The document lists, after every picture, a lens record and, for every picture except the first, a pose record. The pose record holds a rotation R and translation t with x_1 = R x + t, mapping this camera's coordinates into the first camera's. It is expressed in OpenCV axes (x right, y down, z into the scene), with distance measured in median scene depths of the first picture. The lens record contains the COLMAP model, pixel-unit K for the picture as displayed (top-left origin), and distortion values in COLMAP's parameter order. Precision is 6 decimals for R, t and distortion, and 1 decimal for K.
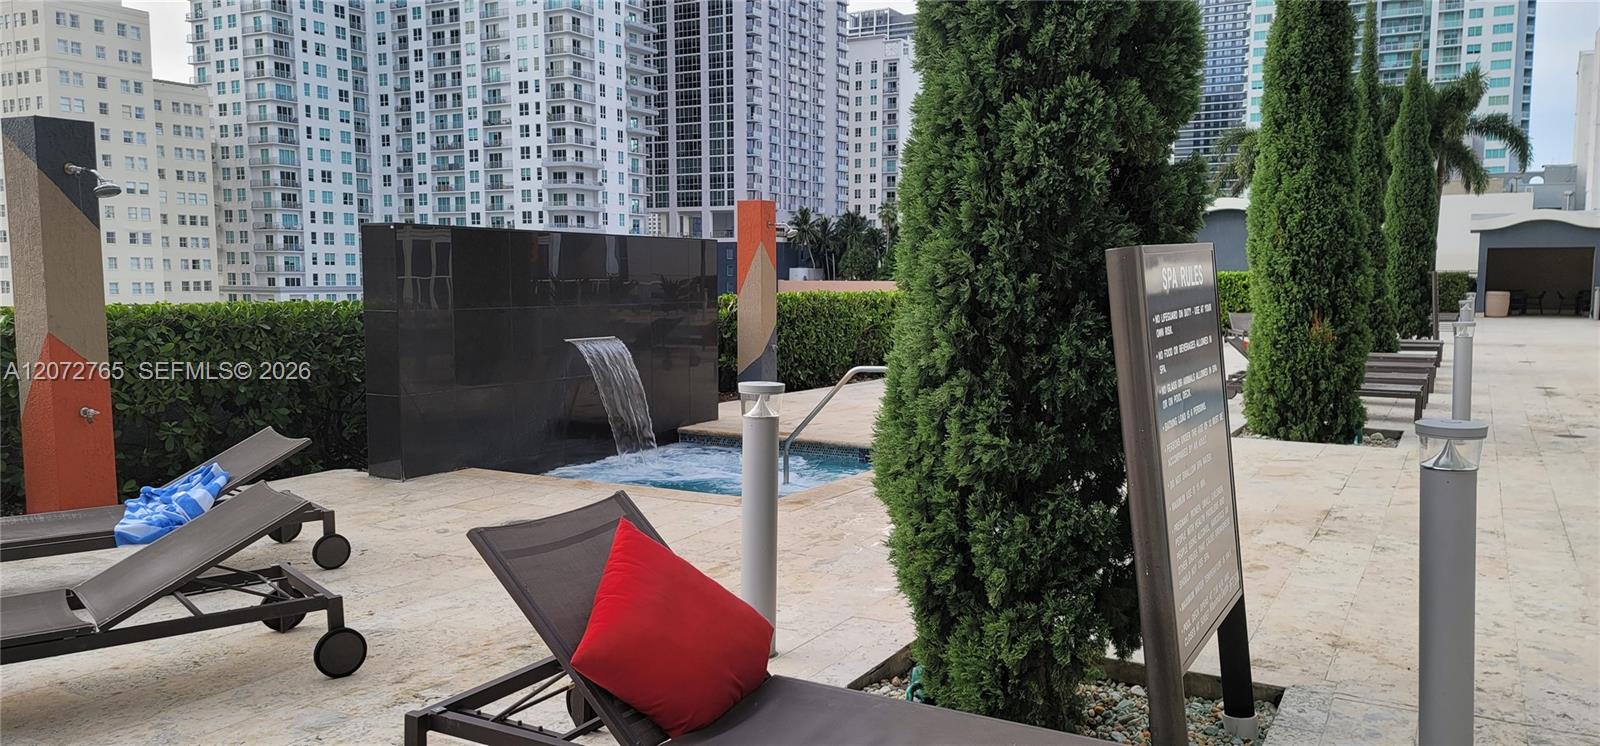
lens RADIAL K [[1155.8, 0, 779.1], [0, 1155.8, 371.2], [0, 0, 1]] dist [0.088101, -0.072538]
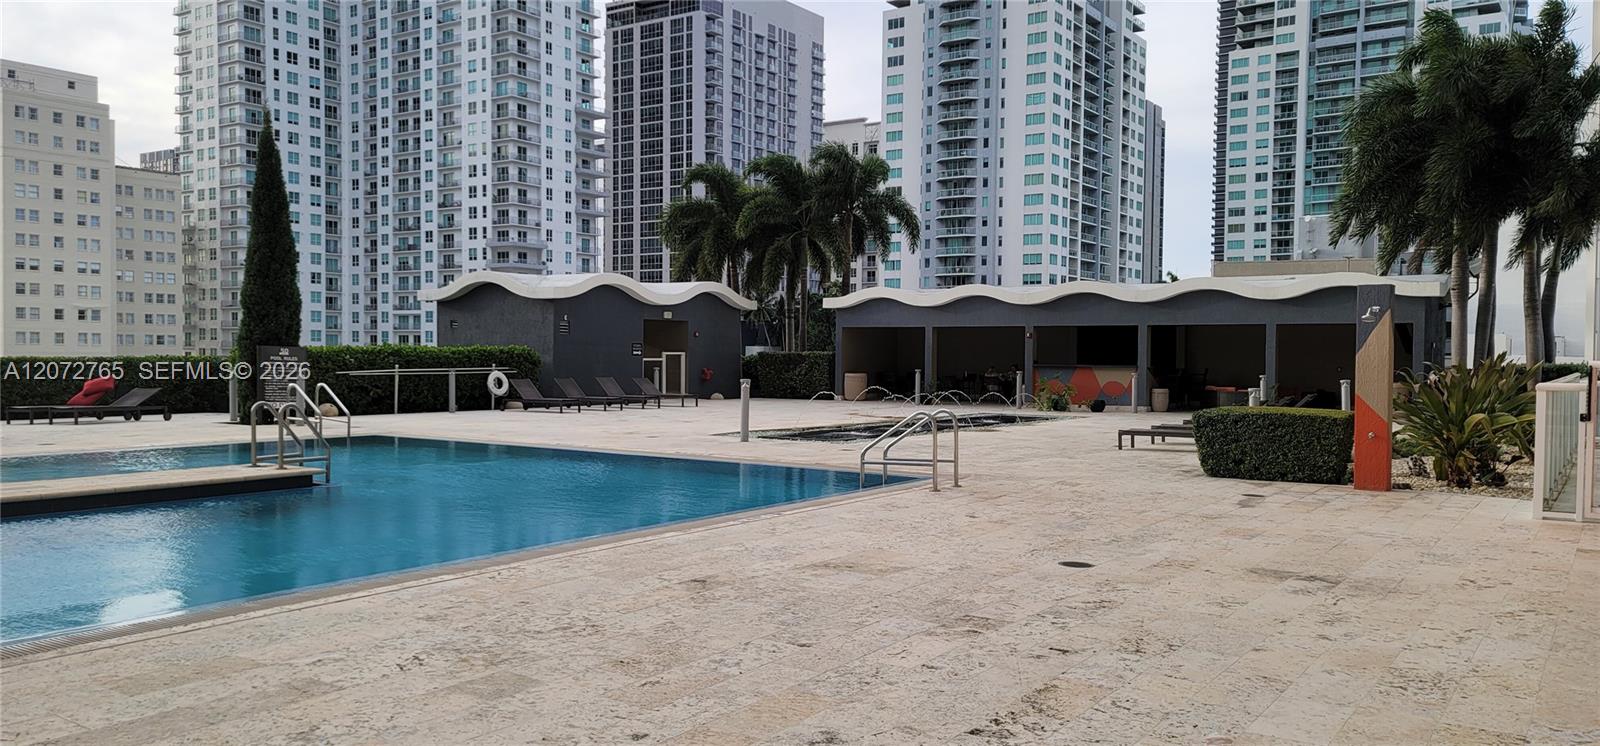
lens RADIAL K [[1155.8, 0, 779.1], [0, 1155.8, 371.2], [0, 0, 1]] dist [0.088101, -0.072538]
pose [[0.995543, 0.008594, -0.093912, 0.148440], [-0.015052, 0.997553, -0.068277, 0.000294], [0.093096, 0.069386, 0.993237, 0.009753]]
